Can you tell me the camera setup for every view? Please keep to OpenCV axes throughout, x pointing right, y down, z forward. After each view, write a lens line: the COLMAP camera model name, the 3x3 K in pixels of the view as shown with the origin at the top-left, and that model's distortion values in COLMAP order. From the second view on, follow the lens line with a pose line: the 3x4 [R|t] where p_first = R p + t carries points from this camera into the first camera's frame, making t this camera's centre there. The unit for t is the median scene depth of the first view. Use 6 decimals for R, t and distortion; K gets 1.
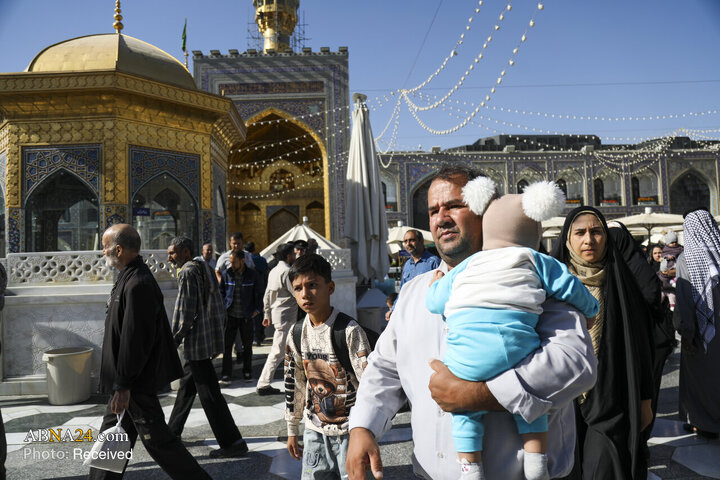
lens RADIAL K [[491.3, 0, 363.1], [0, 491.3, 250.1], [0, 0, 1]] dist [-0.141510, 0.084110]
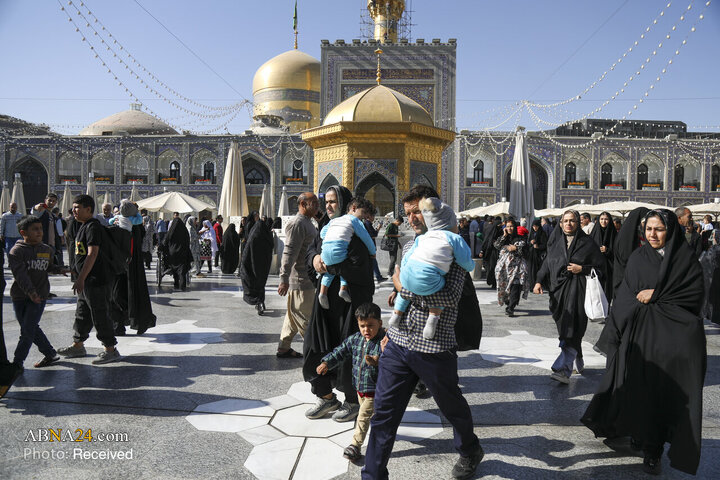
lens RADIAL K [[491.3, 0, 363.1], [0, 491.3, 250.1], [0, 0, 1]] dist [-0.141510, 0.084110]
pose [[0.989692, 0.058759, -0.130606, -0.073413], [-0.049427, 0.996063, 0.073584, 0.000139], [0.134415, -0.066370, 0.988700, -0.172904]]
